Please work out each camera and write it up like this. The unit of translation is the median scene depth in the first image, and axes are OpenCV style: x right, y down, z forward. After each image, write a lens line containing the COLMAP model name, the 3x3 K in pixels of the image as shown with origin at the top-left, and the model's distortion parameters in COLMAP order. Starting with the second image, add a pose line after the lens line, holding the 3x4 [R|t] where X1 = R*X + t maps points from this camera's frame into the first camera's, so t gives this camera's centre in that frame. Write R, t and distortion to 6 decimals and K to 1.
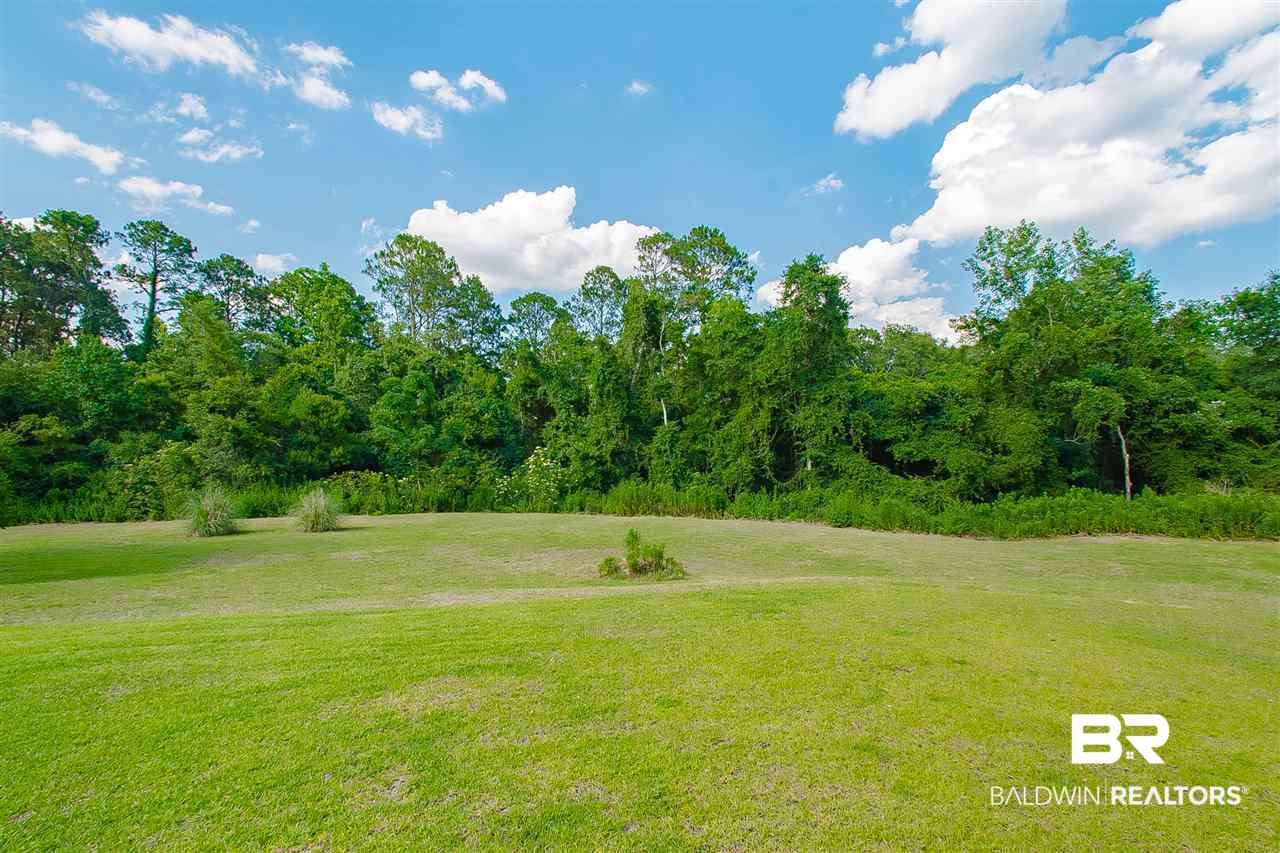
lens RADIAL K [[592.0, 0, 646.0], [0, 592.0, 451.6], [0, 0, 1]] dist [0.012679, 0.000711]
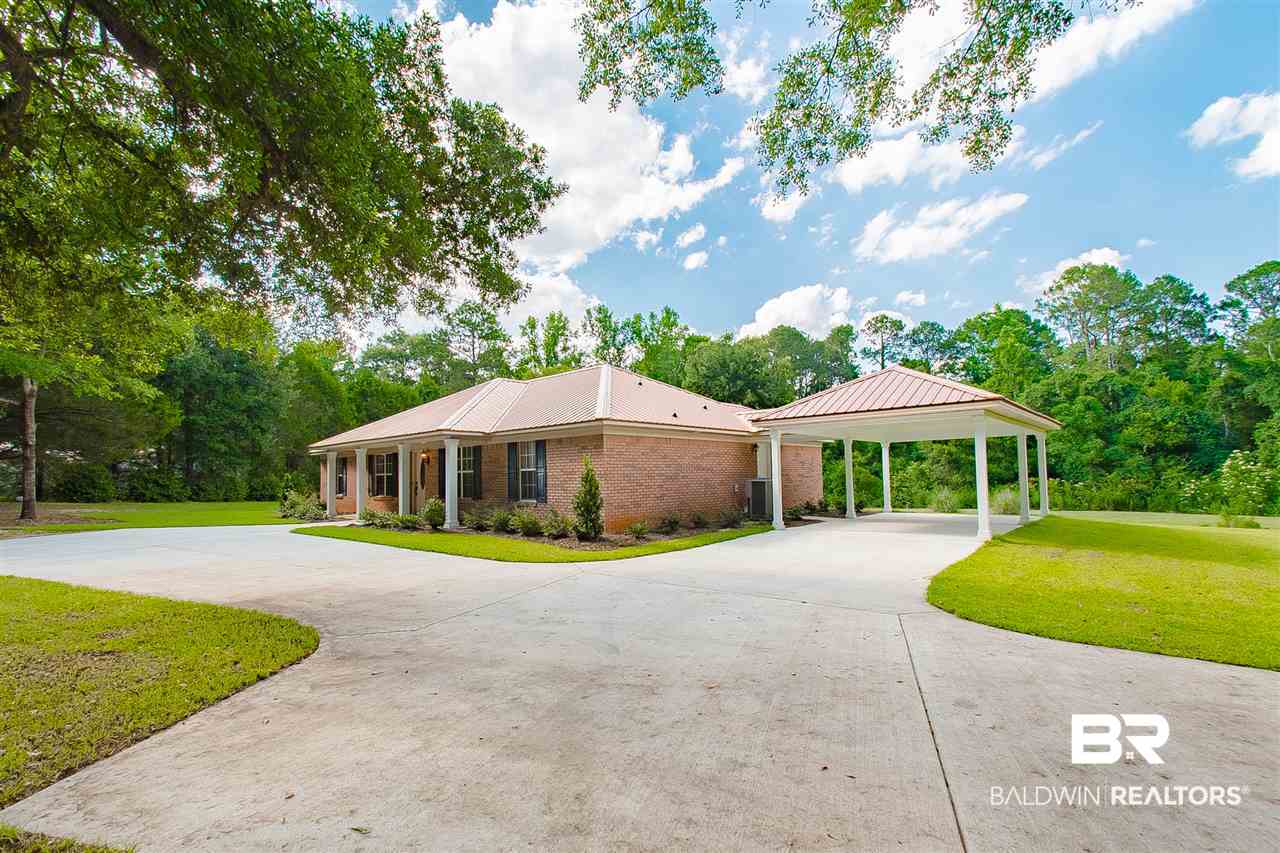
lens RADIAL K [[573.5, 0, 618.0], [0, 573.5, 447.1], [0, 0, 1]] dist [0.011404, 0.000724]
pose [[0.454668, -0.065808, -0.888227, 0.232512], [0.043478, 0.997718, -0.051665, -0.009529], [0.889599, -0.015128, 0.456491, -0.410835]]
